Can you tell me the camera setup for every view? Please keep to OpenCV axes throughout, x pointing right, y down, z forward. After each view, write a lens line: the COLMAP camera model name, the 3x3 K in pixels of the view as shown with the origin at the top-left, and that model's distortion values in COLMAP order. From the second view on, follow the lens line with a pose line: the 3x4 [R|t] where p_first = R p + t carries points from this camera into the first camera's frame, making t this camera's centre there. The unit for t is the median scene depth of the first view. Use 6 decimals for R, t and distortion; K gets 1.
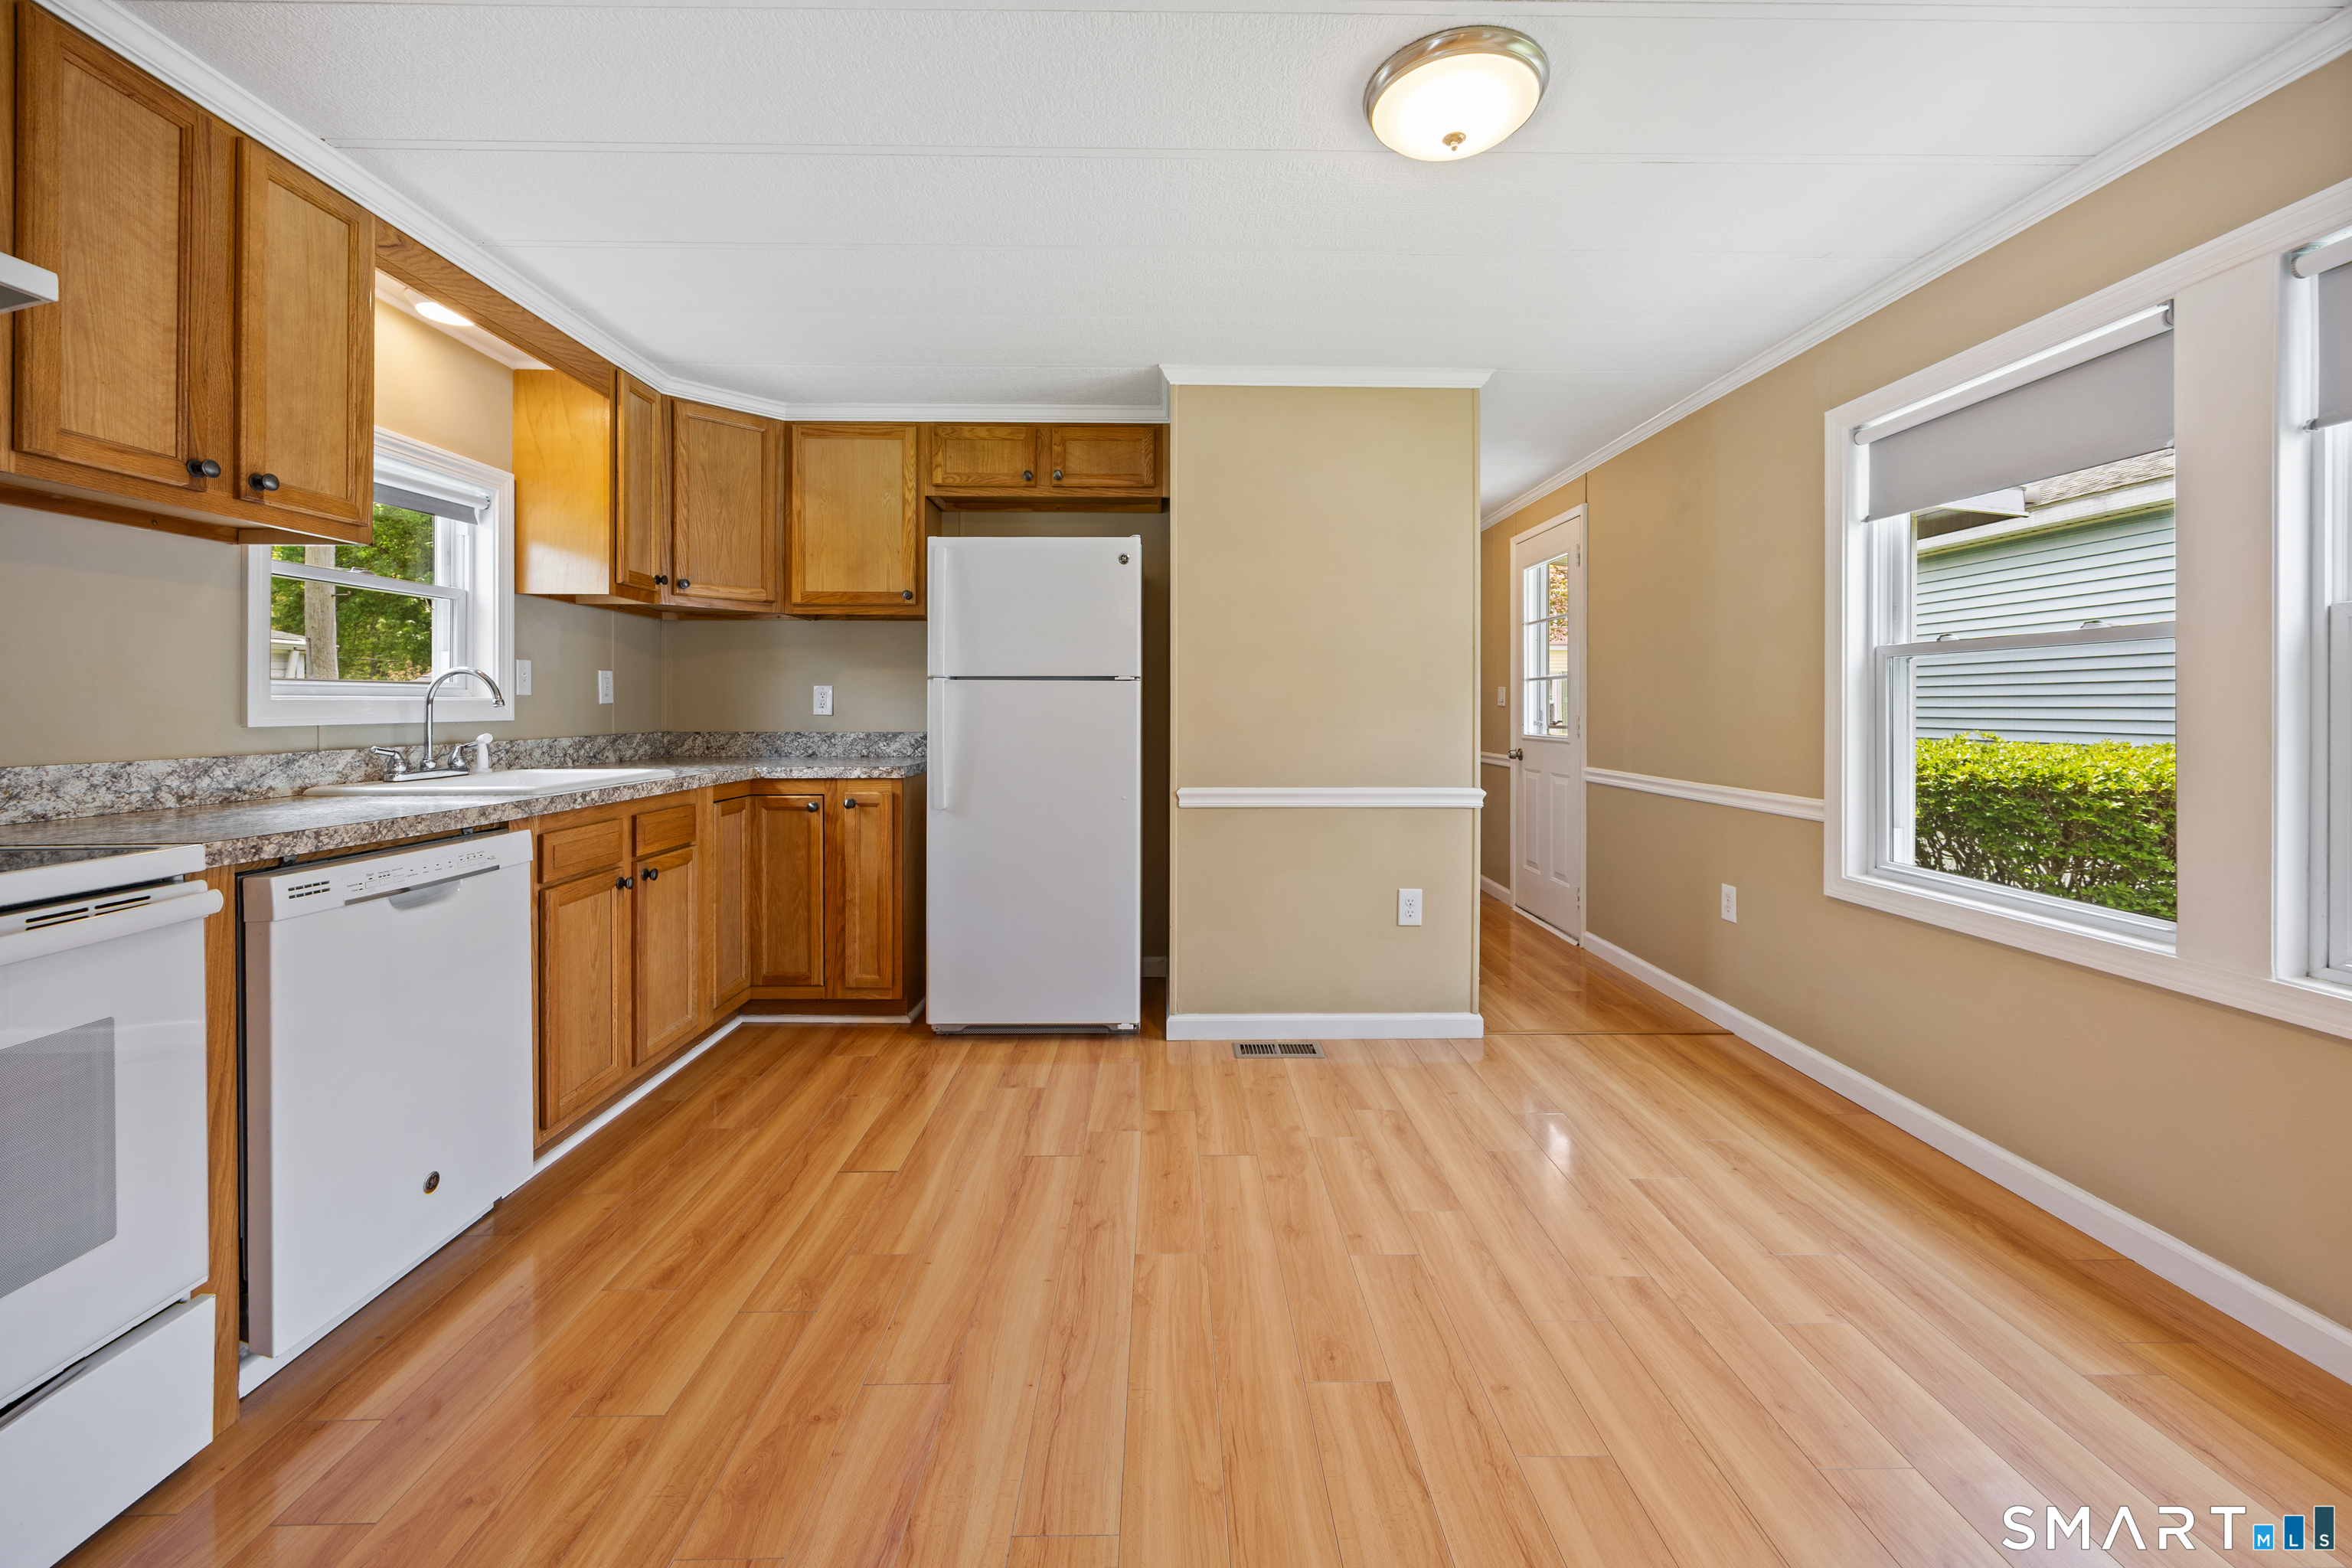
lens RADIAL K [[941.1, 0, 1181.2], [0, 941.1, 707.7], [0, 0, 1]] dist [0.000104, 0.000342]
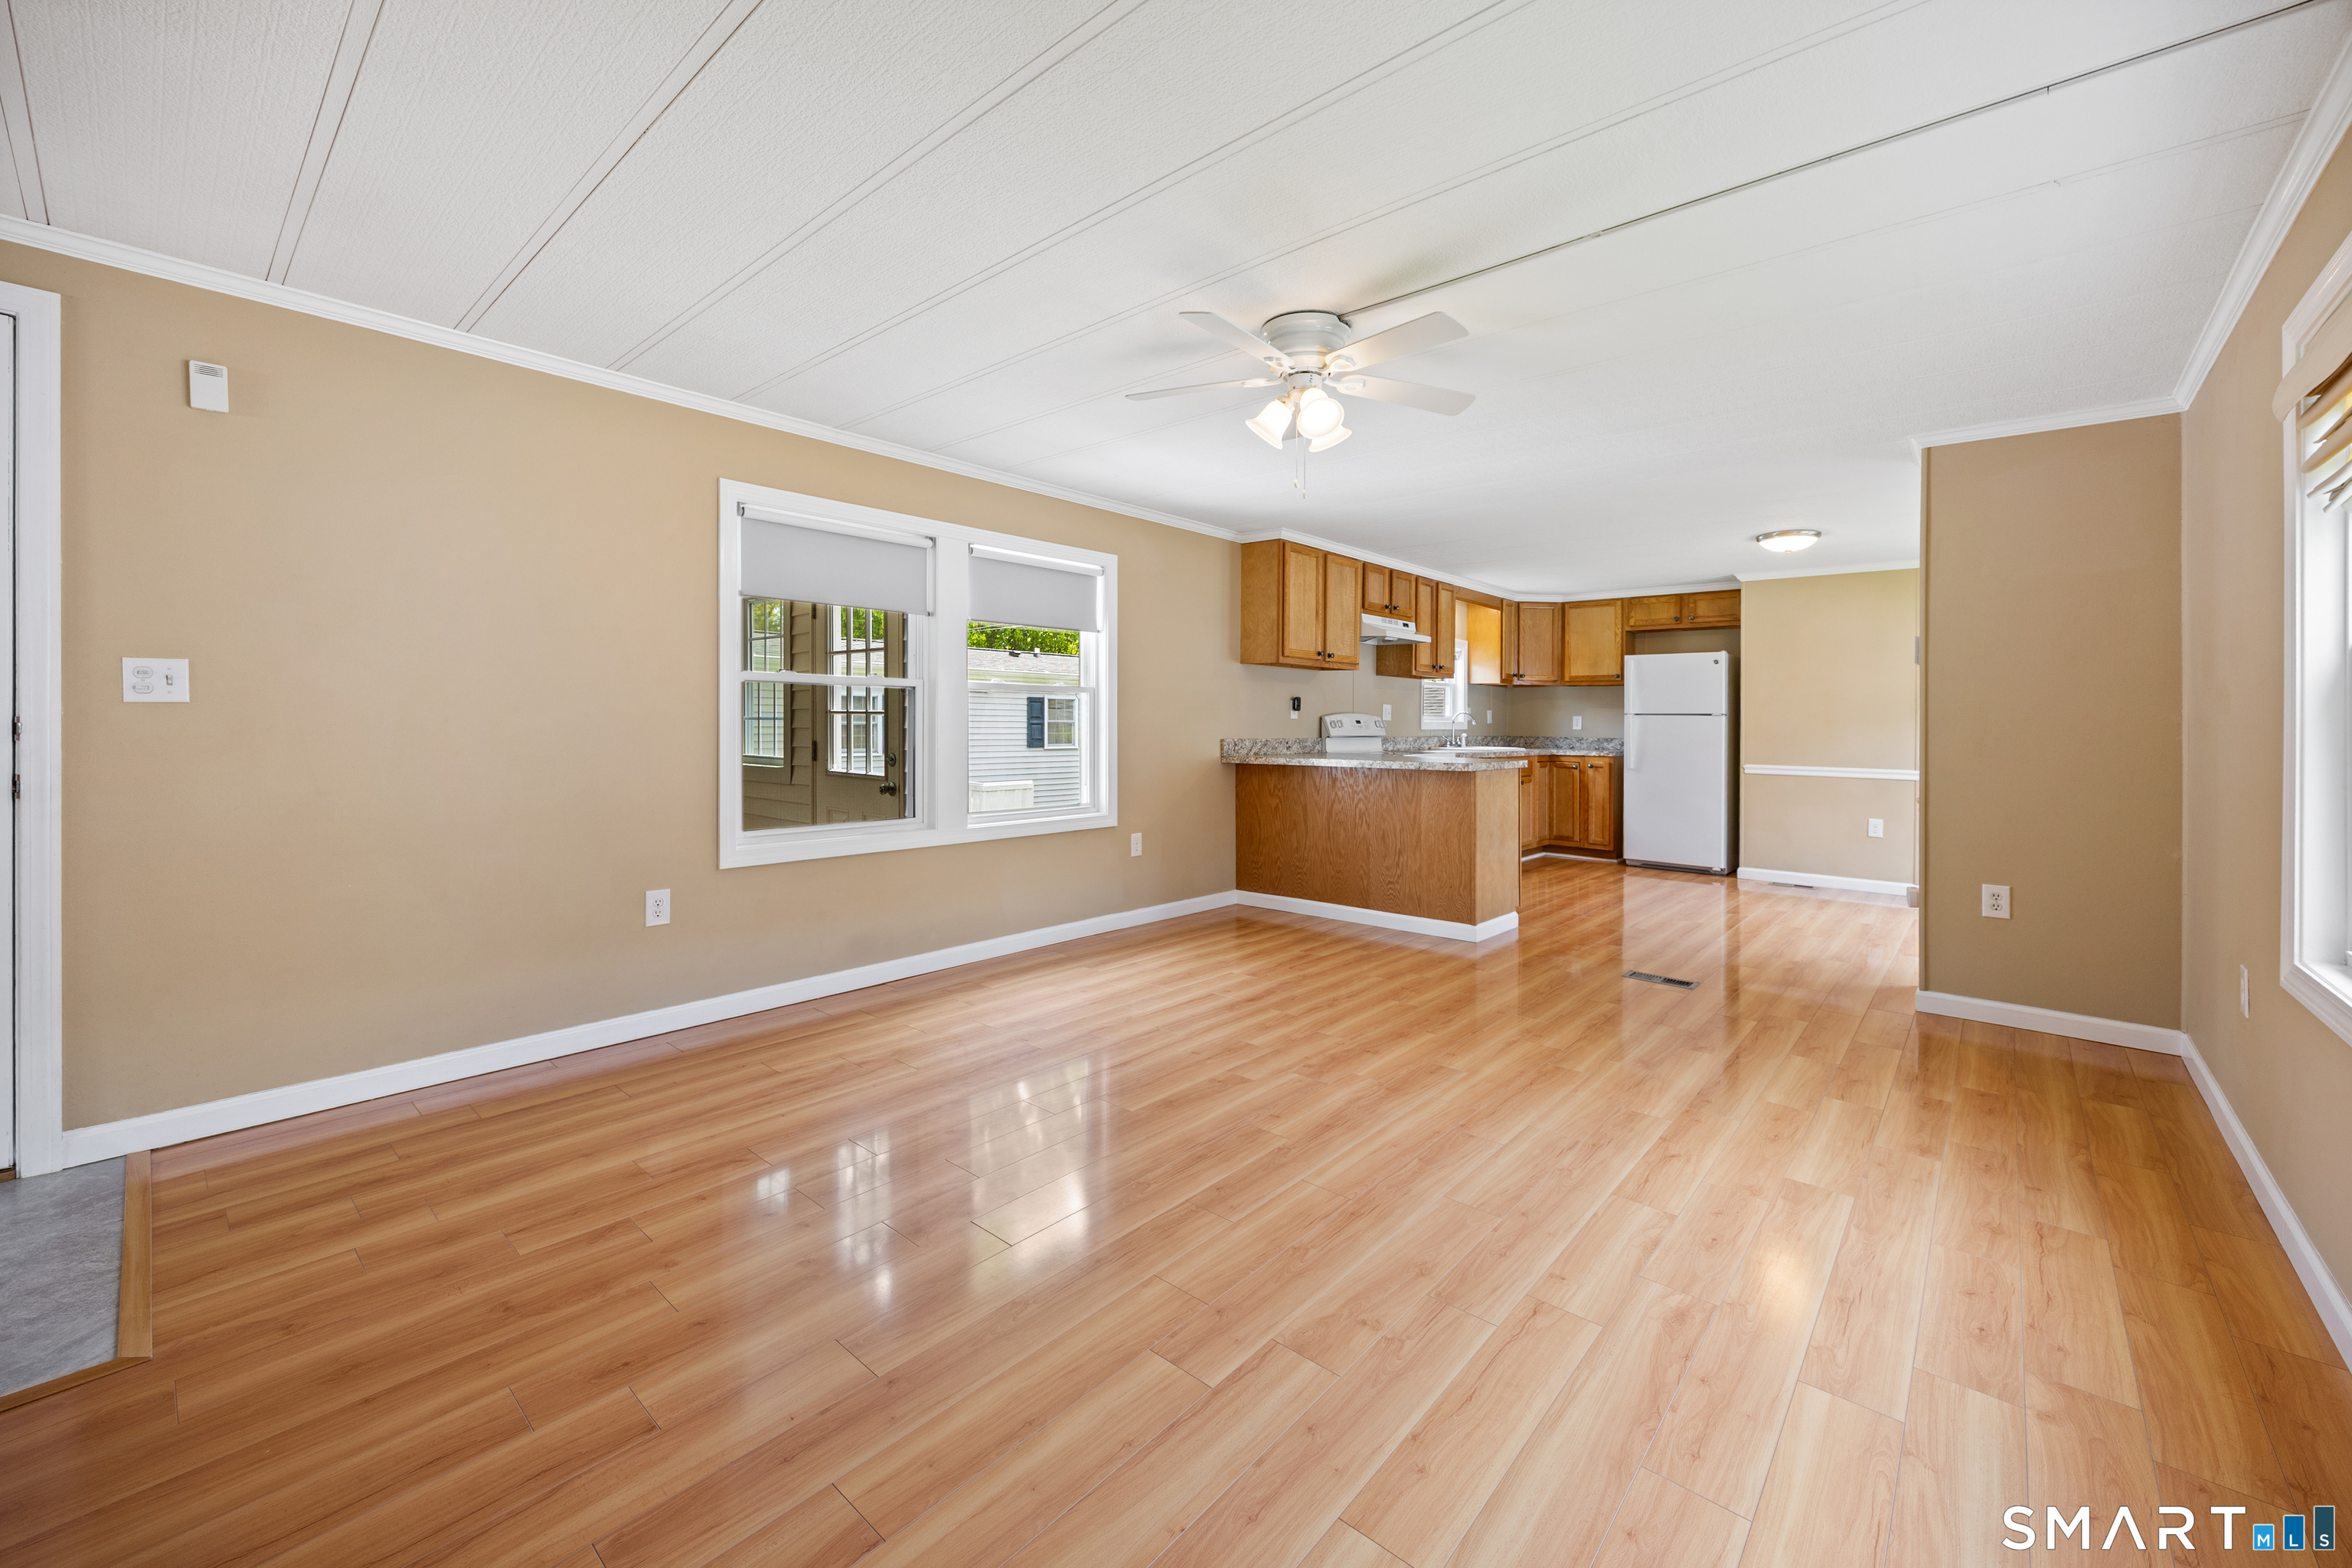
lens RADIAL K [[926.6, 0, 1197.4], [0, 926.6, 711.4], [0, 0, 1]] dist [-0.002048, 0.003618]
pose [[0.748085, 0.000117, -0.663602, 0.453661], [-0.008804, 0.999914, -0.009749, -0.005836], [0.663544, 0.013135, 0.748022, -1.398602]]
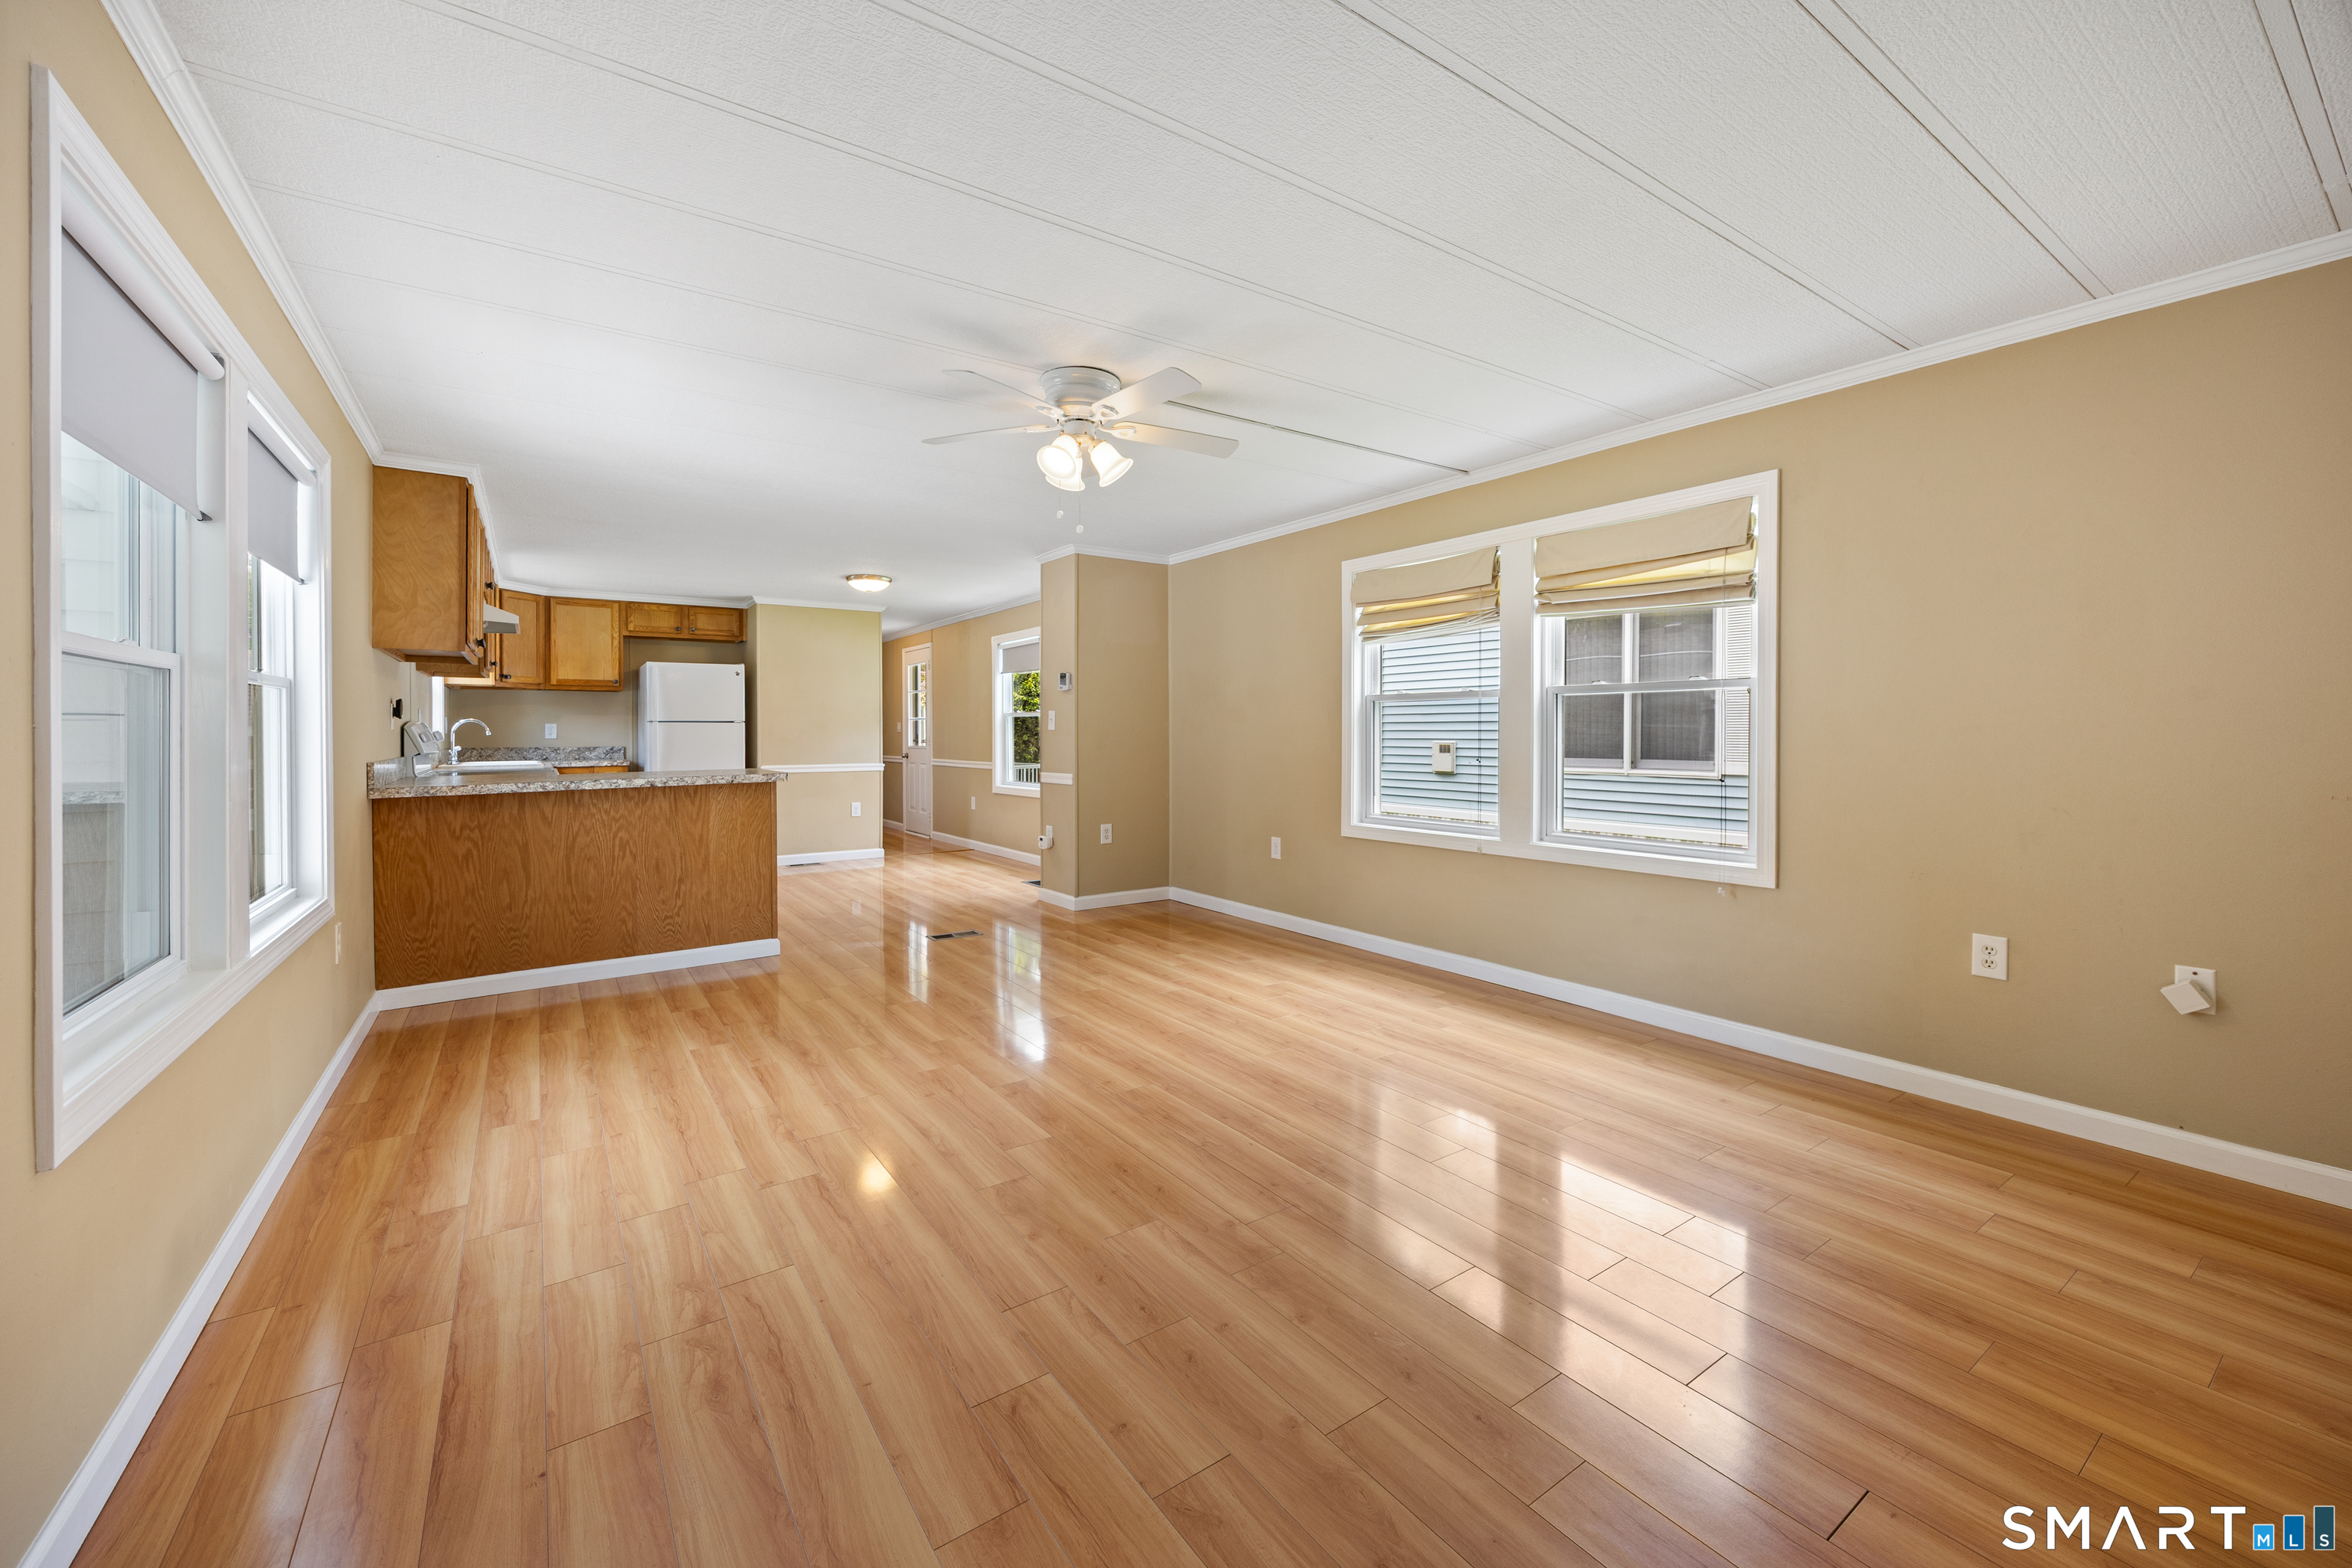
lens RADIAL K [[913.2, 0, 1157.1], [0, 913.2, 727.7], [0, 0, 1]] dist [-0.001296, 0.000020]
pose [[0.837508, -0.003101, 0.546416, -0.422626], [0.004238, 0.999991, -0.000822, -0.008793], [-0.546409, 0.003004, 0.837513, -1.516297]]
